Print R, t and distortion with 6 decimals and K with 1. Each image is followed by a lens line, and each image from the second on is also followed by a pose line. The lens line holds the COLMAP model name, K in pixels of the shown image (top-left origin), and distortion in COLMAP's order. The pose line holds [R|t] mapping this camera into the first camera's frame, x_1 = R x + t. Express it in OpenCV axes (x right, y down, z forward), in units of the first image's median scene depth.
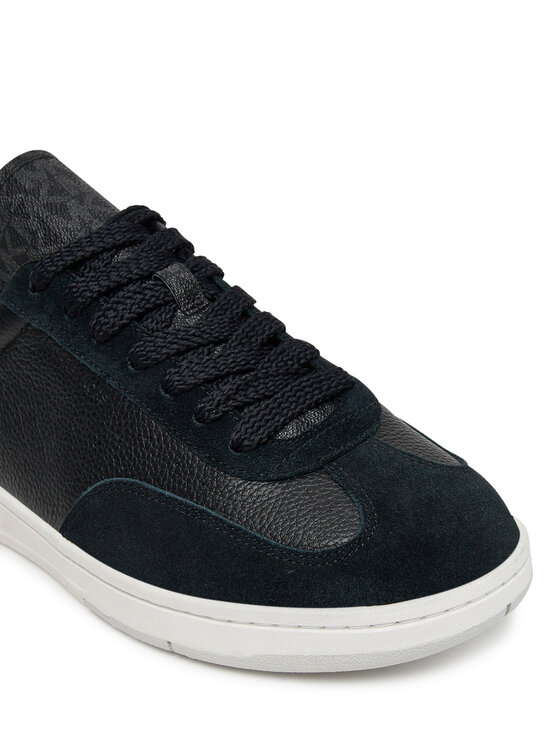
lens RADIAL K [[1059.9, 0, 280.0], [0, 1059.9, 373.0], [0, 0, 1]] dist [0.044363, 0.023726]
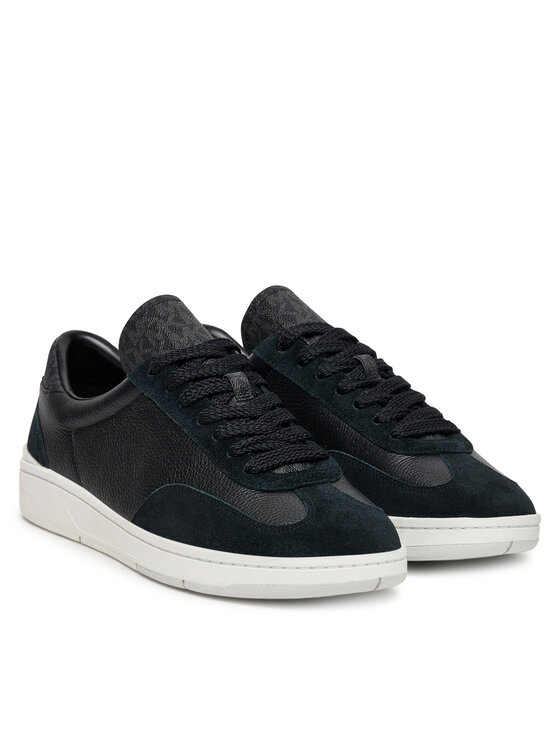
lens RADIAL K [[2046.5, 0, 280.0], [0, 2046.5, 373.0], [0, 0, 1]] dist [-0.022999, -0.031086]
pose [[0.971869, 0.182298, -0.149123, 0.433590], [-0.215047, 0.945060, -0.246204, 0.663219], [0.096048, 0.271347, 0.957677, -2.009133]]
